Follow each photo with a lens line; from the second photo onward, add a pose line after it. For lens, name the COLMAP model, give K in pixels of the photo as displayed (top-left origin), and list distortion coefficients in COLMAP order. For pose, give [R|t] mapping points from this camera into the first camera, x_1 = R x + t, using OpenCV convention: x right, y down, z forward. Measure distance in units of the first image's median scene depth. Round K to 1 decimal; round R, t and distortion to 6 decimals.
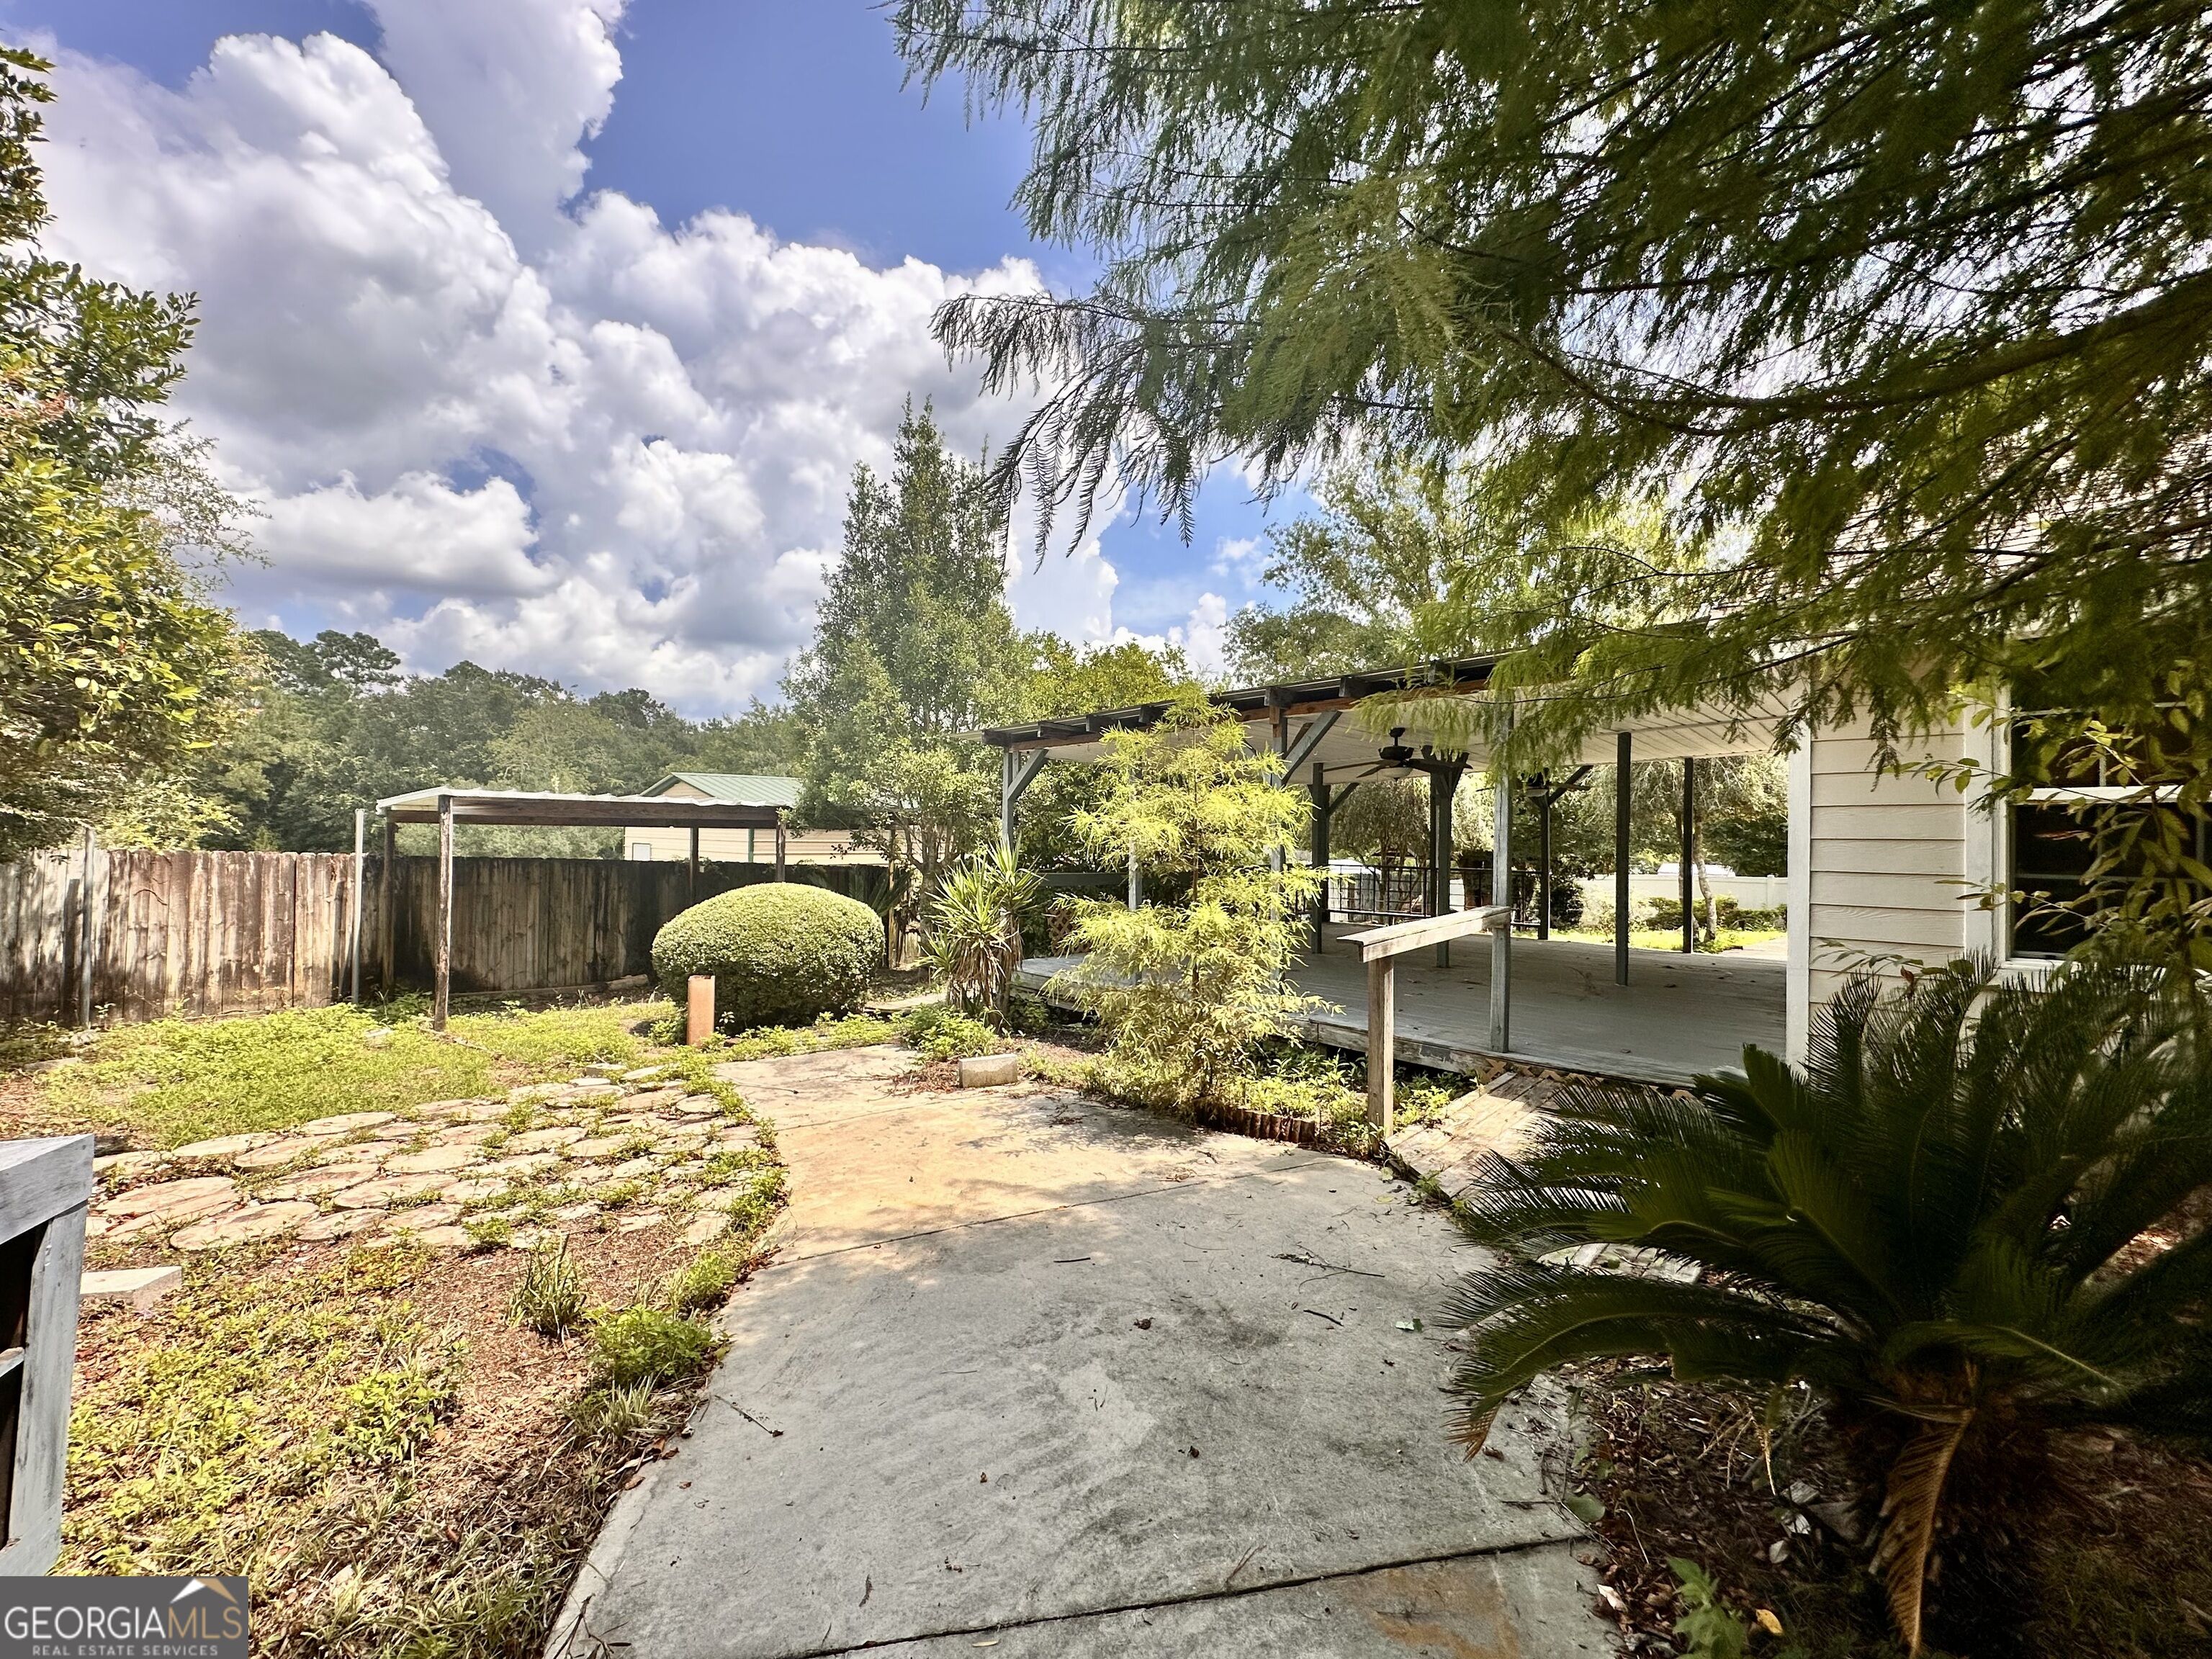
lens RADIAL K [[882.1, 0, 1102.1], [0, 882.1, 821.1], [0, 0, 1]] dist [-0.006758, 0.001156]
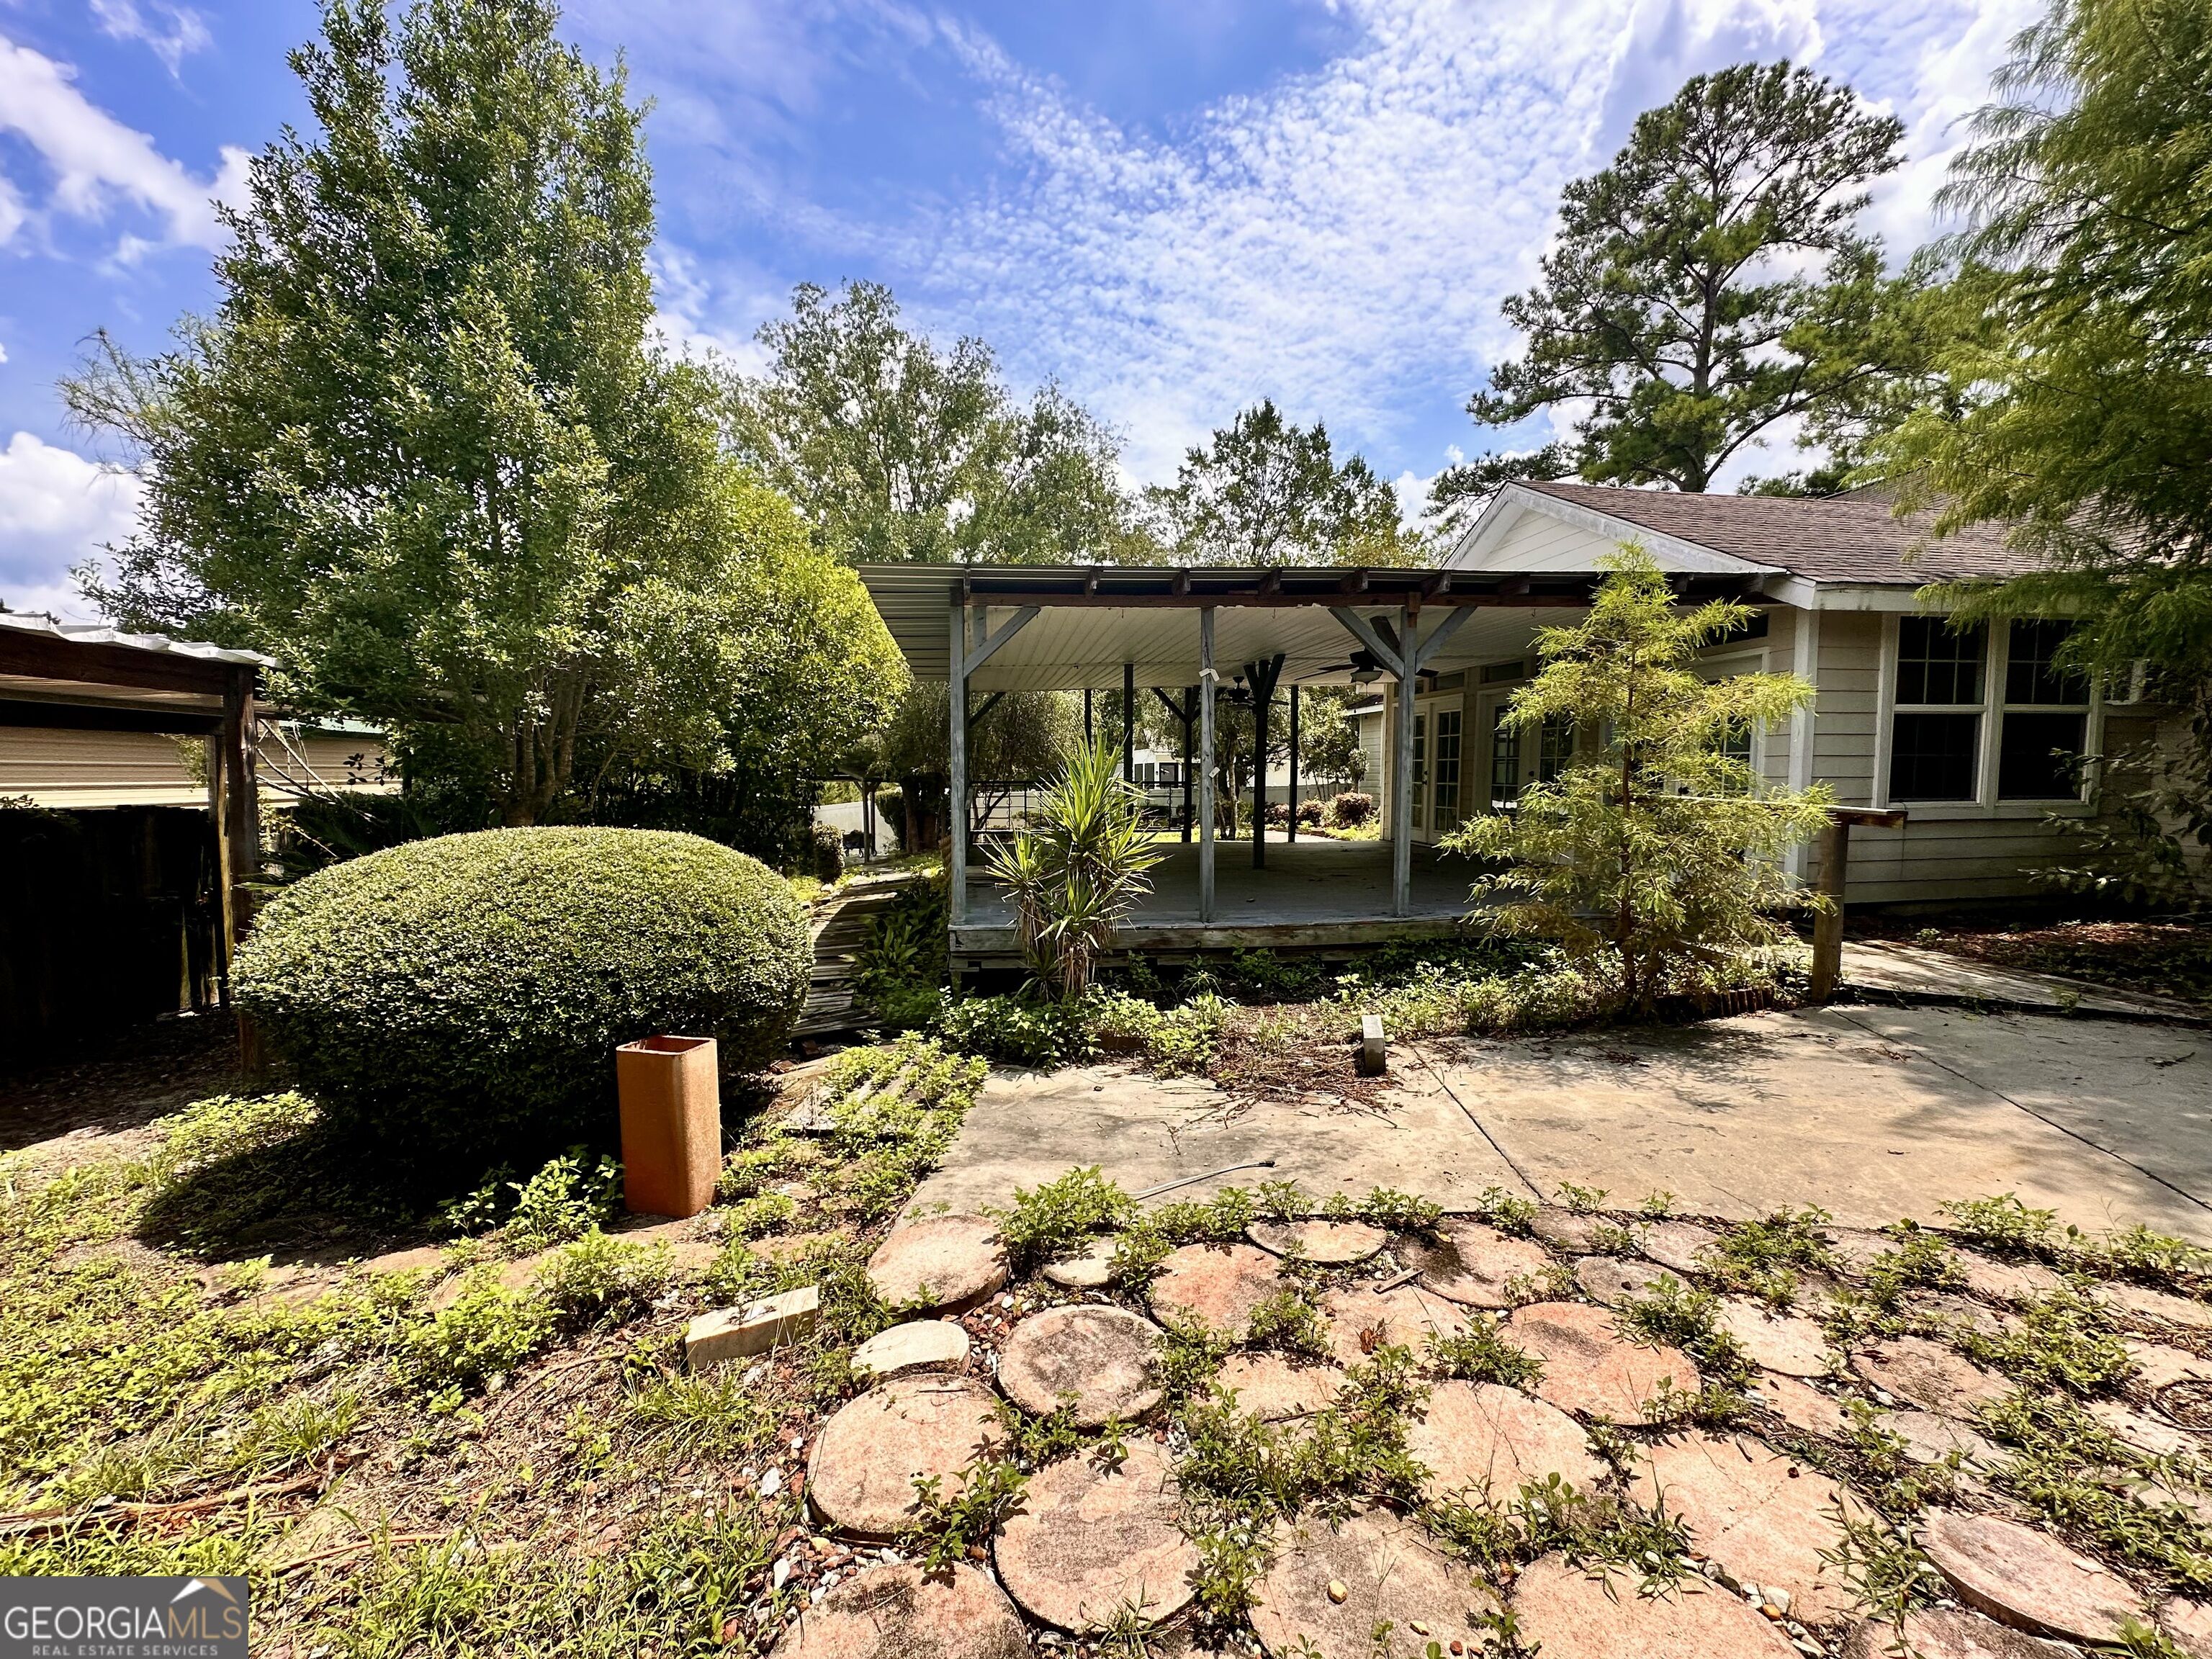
lens RADIAL K [[882.1, 0, 1112.9], [0, 882.1, 820.5], [0, 0, 1]] dist [-0.006758, 0.001156]
pose [[0.619834, -0.056225, 0.782717, -0.540348], [-0.006895, 0.997001, 0.077079, 0.029849], [-0.784703, -0.053173, 0.617587, 0.480320]]
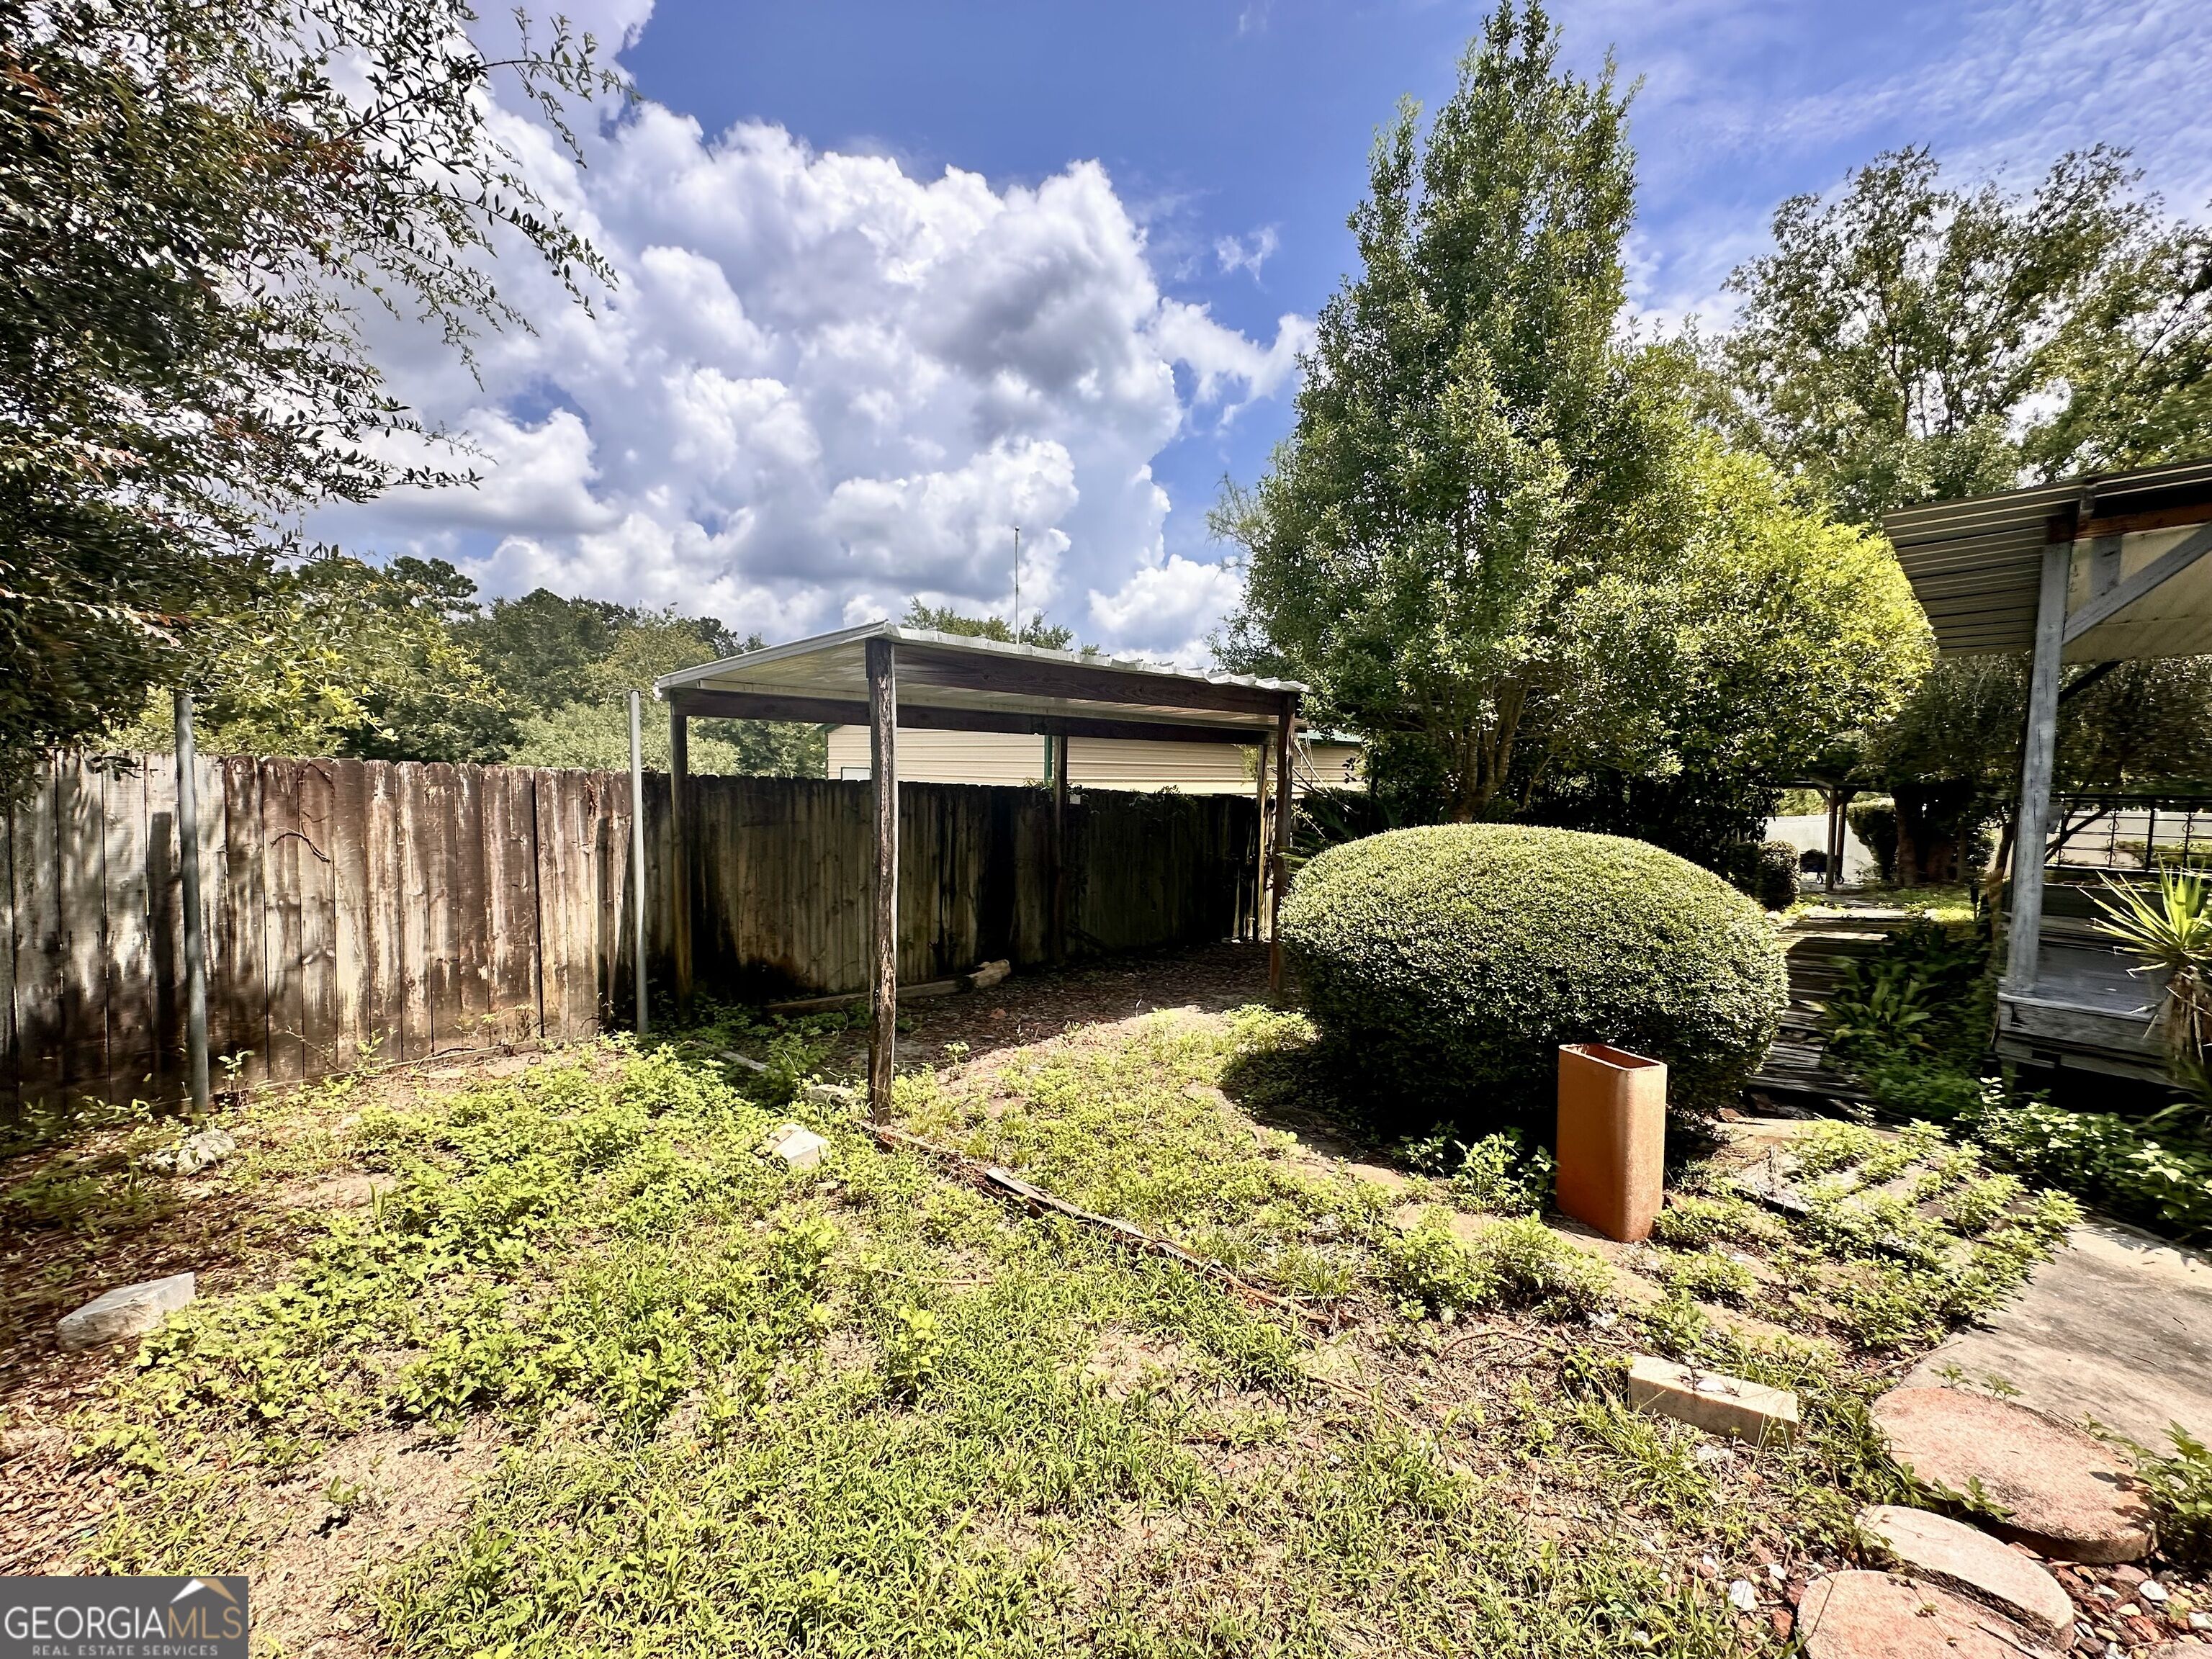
lens RADIAL K [[882.1, 0, 1101.1], [0, 882.1, 819.8], [0, 0, 1]] dist [-0.006758, 0.001156]
pose [[0.998181, 0.001710, -0.060258, -0.554558], [0.002817, 0.997183, 0.074961, 0.030238], [0.060216, -0.074994, 0.995364, 0.487733]]
